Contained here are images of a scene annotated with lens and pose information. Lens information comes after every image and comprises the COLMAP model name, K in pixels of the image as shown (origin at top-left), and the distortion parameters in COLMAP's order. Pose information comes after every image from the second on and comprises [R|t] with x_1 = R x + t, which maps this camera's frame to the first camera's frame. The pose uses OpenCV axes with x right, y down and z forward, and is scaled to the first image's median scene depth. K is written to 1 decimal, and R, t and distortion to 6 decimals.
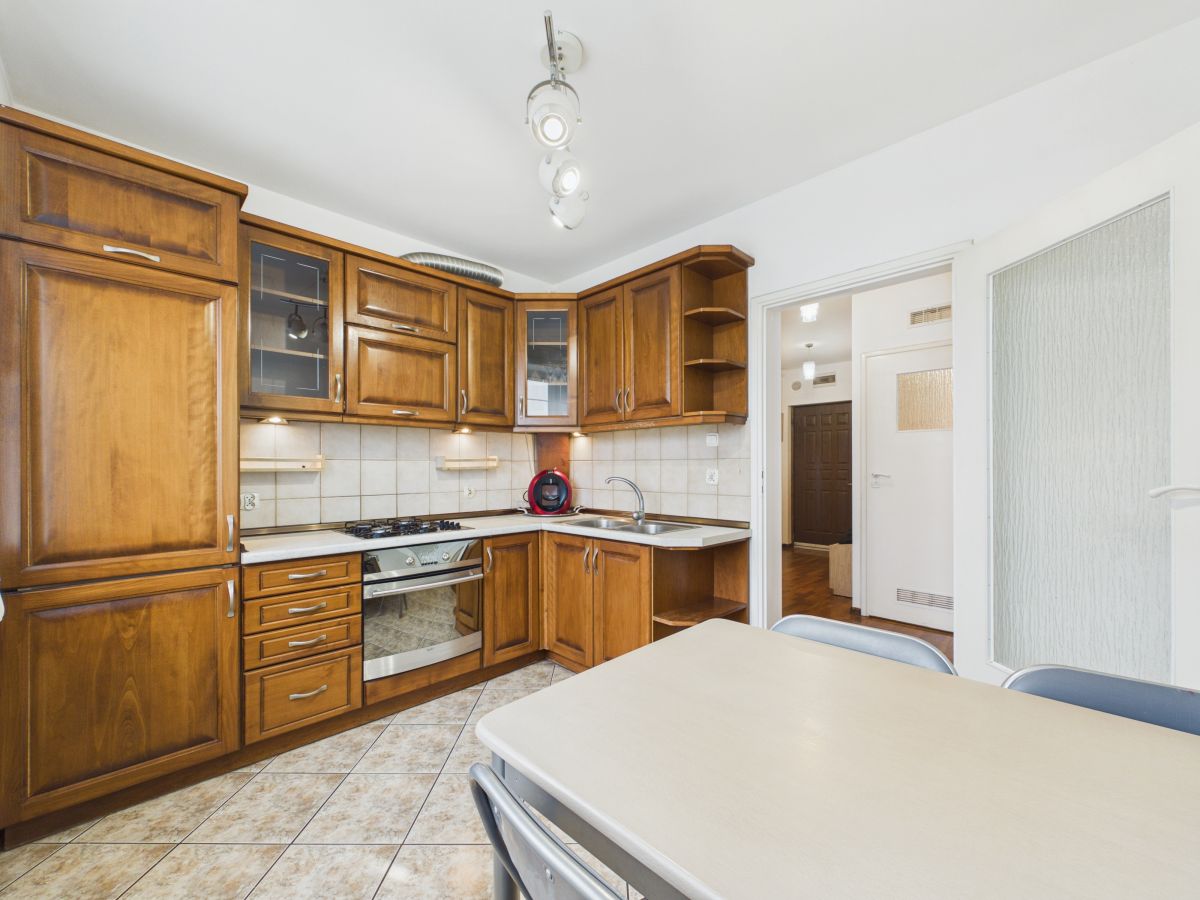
lens RADIAL K [[484.3, 0, 602.2], [0, 484.3, 468.2], [0, 0, 1]] dist [0.000774, 0.000271]
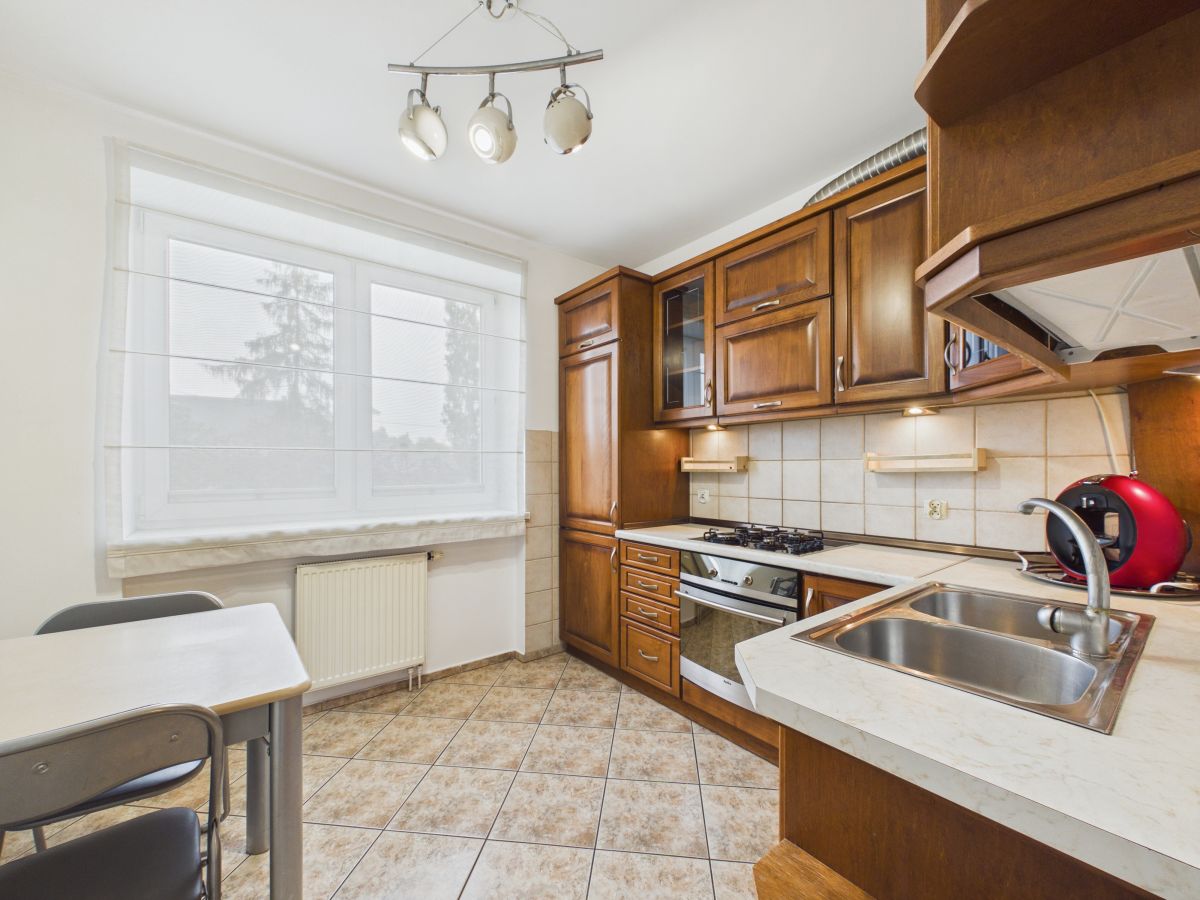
lens RADIAL K [[484.3, 0, 596.4], [0, 484.3, 468.4], [0, 0, 1]] dist [0.000774, 0.000271]
pose [[-0.122651, 0.005129, -0.992437, 0.515976], [0.000848, 0.999987, 0.005063, -0.007524], [0.992449, -0.000221, -0.122654, 0.872654]]
